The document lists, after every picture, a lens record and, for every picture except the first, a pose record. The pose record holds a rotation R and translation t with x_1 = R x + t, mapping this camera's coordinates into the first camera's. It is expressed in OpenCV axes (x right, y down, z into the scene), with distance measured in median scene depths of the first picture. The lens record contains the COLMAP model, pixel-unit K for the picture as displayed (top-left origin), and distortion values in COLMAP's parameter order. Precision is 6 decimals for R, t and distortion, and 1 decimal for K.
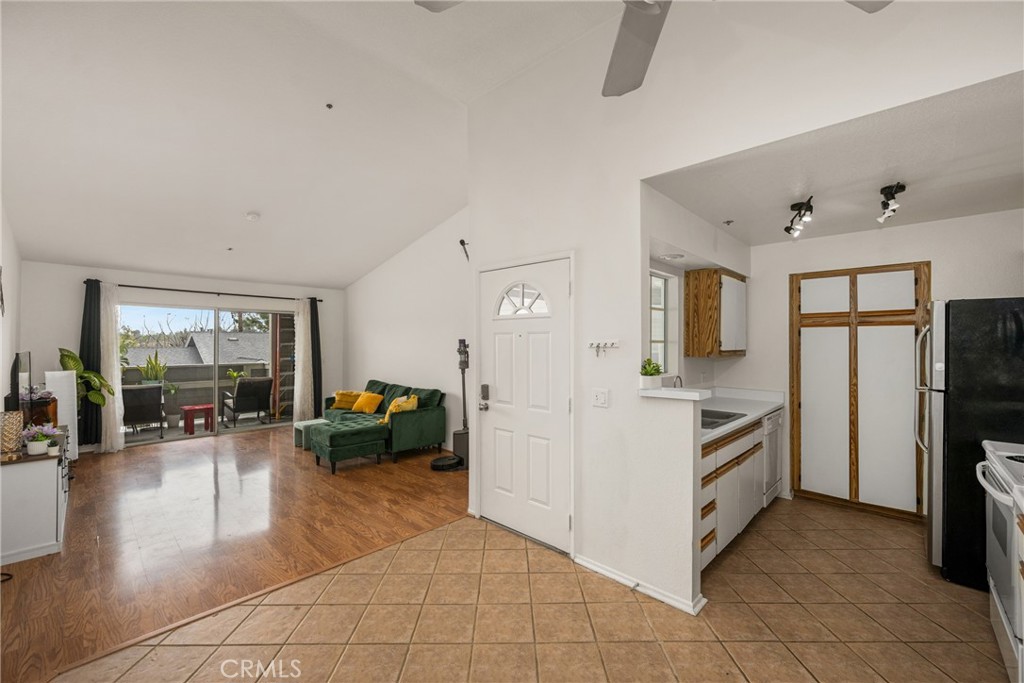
lens RADIAL K [[408.8, 0, 511.0], [0, 408.8, 343.8], [0, 0, 1]] dist [-0.000752, 0.000039]
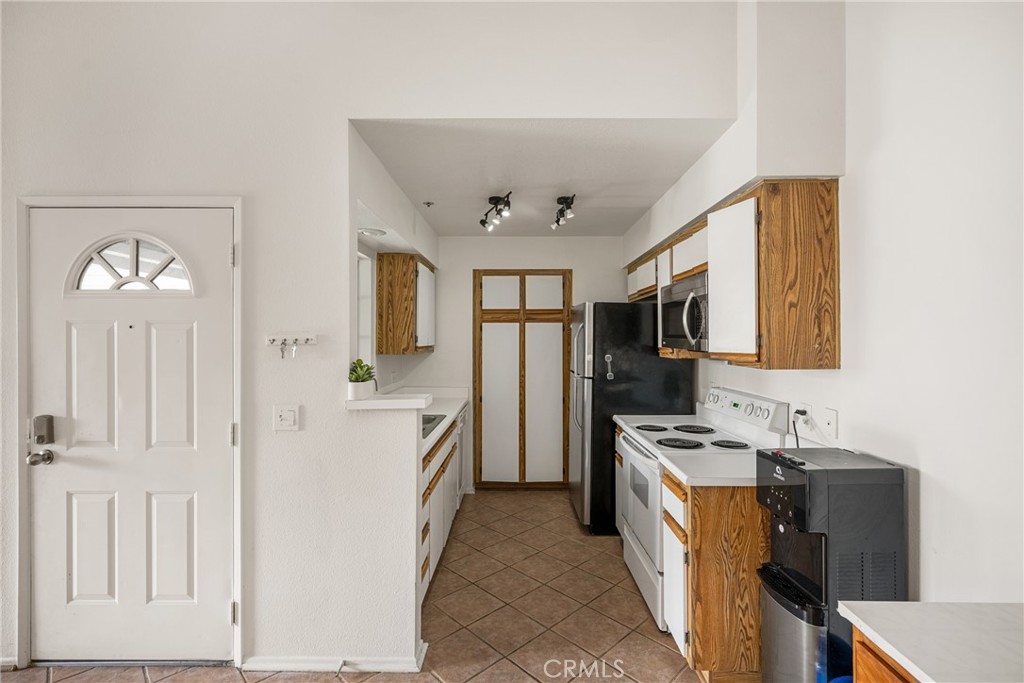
lens RADIAL K [[460.0, 0, 507.3], [0, 460.0, 337.8], [0, 0, 1]] dist [0.001823, -0.001083]
pose [[0.729556, -0.001698, 0.683918, -0.033782], [0.003807, 0.999992, -0.001579, -0.000364], [-0.683910, 0.003756, 0.729557, 0.137585]]
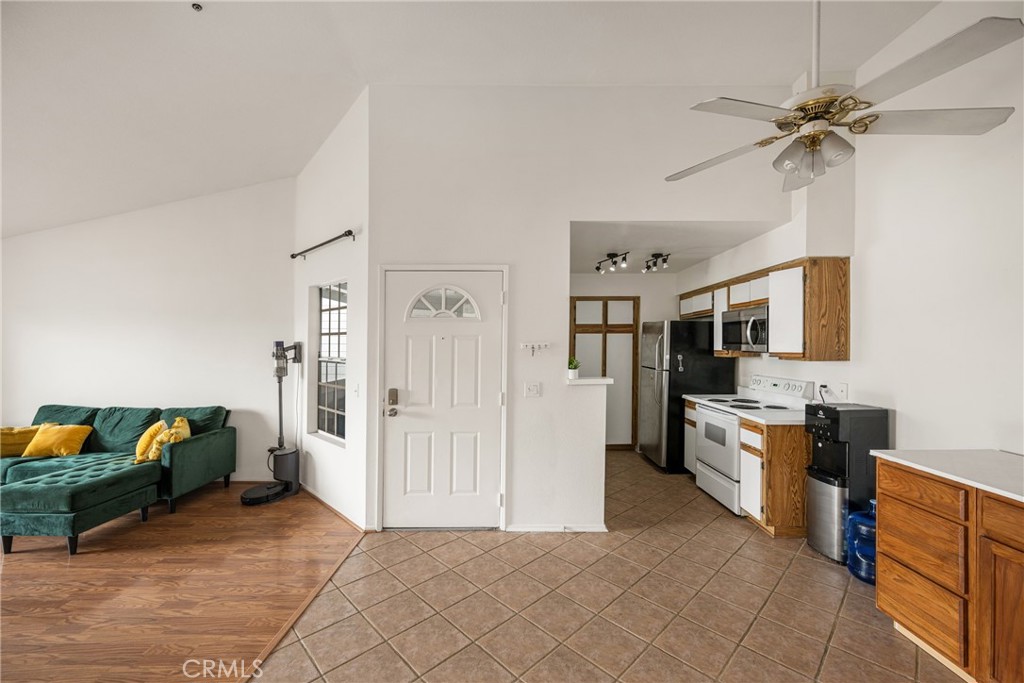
lens RADIAL K [[408.8, 0, 499.2], [0, 408.8, 349.1], [0, 0, 1]] dist [-0.000752, 0.000039]
pose [[0.733208, -0.011231, 0.679912, -0.547427], [0.005402, 0.999928, 0.010692, -0.002062], [-0.679983, -0.004167, 0.733216, 0.132947]]
